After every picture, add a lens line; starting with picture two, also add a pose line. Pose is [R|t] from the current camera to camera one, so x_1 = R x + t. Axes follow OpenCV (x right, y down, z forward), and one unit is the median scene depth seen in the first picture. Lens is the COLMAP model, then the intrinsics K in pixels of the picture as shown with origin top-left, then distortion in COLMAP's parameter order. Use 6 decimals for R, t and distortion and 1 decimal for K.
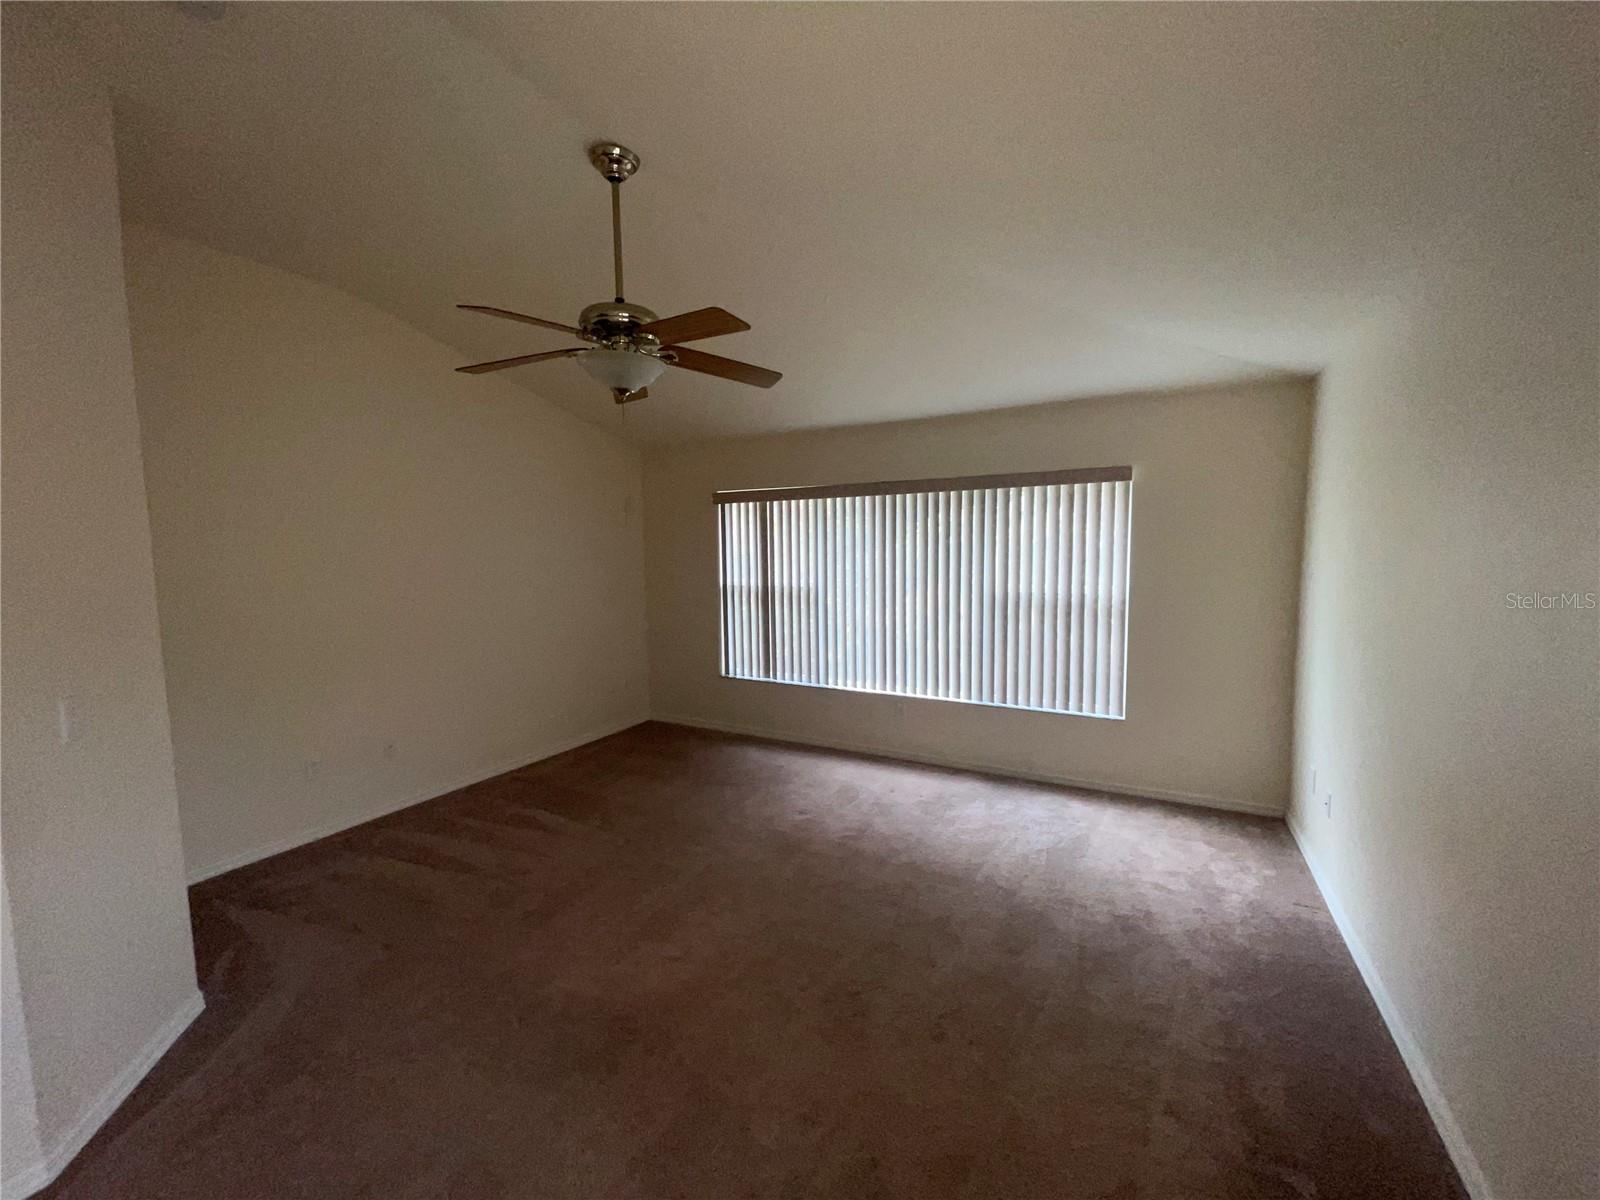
lens RADIAL K [[634.1, 0, 800.0], [0, 634.1, 600.0], [0, 0, 1]] dist [0.016248, -0.000101]
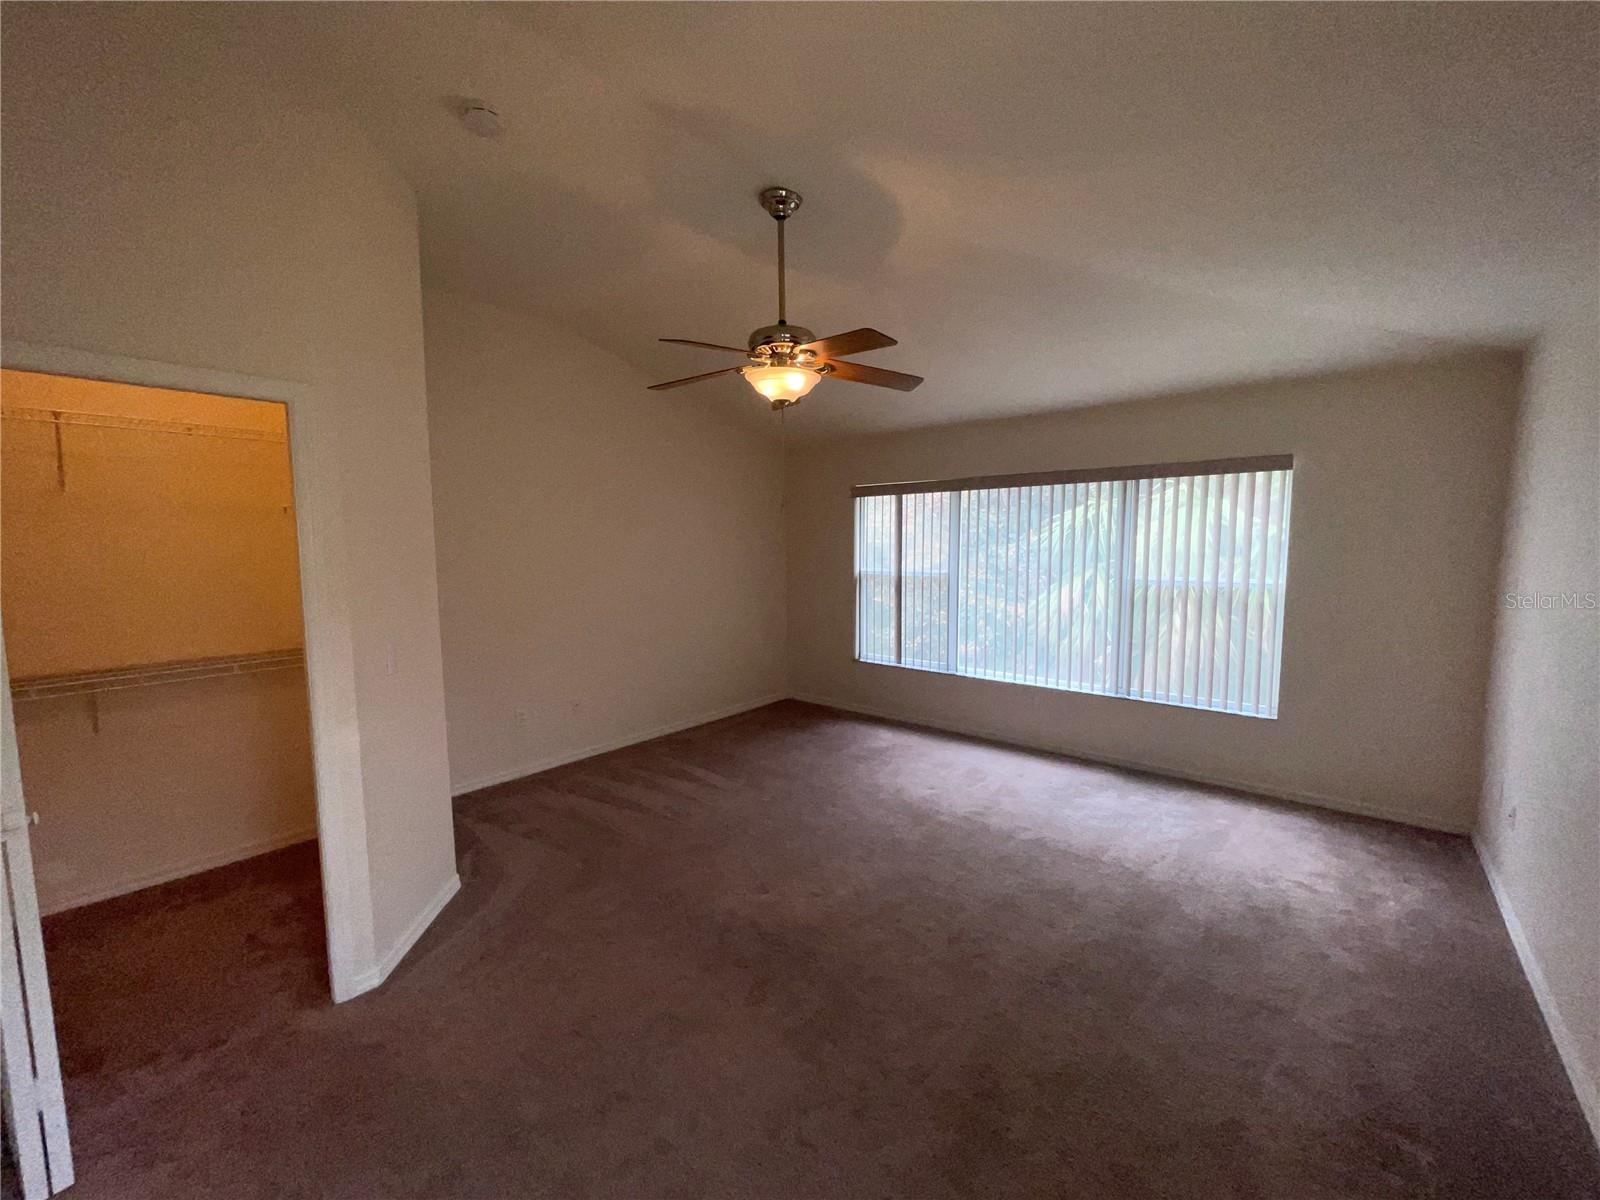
lens RADIAL K [[640.2, 0, 789.6], [0, 640.2, 600.3], [0, 0, 1]] dist [-0.000864, 0.000018]
pose [[0.976325, 0.025701, -0.214775, -0.005929], [-0.023711, 0.999649, 0.011839, 0.018300], [0.215004, -0.006466, 0.976592, -0.117555]]
